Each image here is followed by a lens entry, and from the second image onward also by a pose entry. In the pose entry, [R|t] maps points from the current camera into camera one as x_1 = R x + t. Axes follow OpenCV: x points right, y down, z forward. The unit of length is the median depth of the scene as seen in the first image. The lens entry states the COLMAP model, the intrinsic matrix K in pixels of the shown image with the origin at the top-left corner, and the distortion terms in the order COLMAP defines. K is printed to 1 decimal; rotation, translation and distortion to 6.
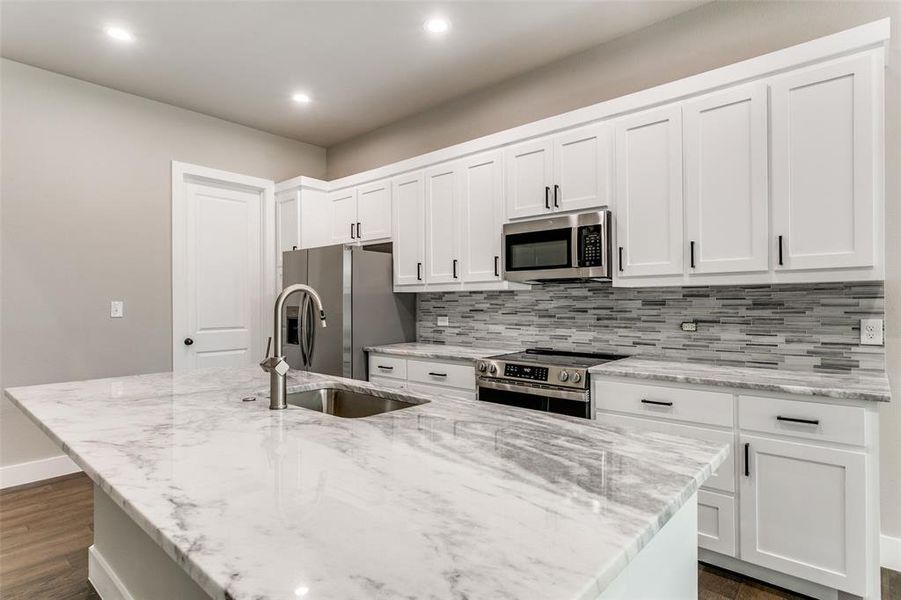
lens RADIAL K [[475.2, 0, 453.4], [0, 475.2, 301.4], [0, 0, 1]] dist [0.007042, 0.001435]
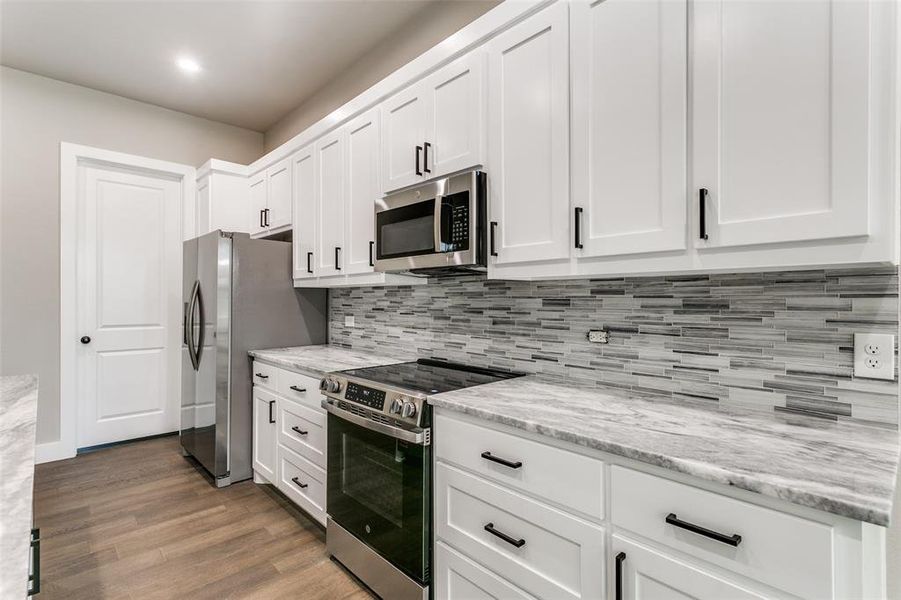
lens RADIAL K [[435.6, 0, 448.2], [0, 435.6, 298.7], [0, 0, 1]] dist [0.011667, -0.001622]
pose [[0.994306, 0.008165, -0.106246, 0.344617], [-0.008308, 0.999965, -0.000909, 0.000235], [0.106234, 0.001786, 0.994340, 0.344462]]
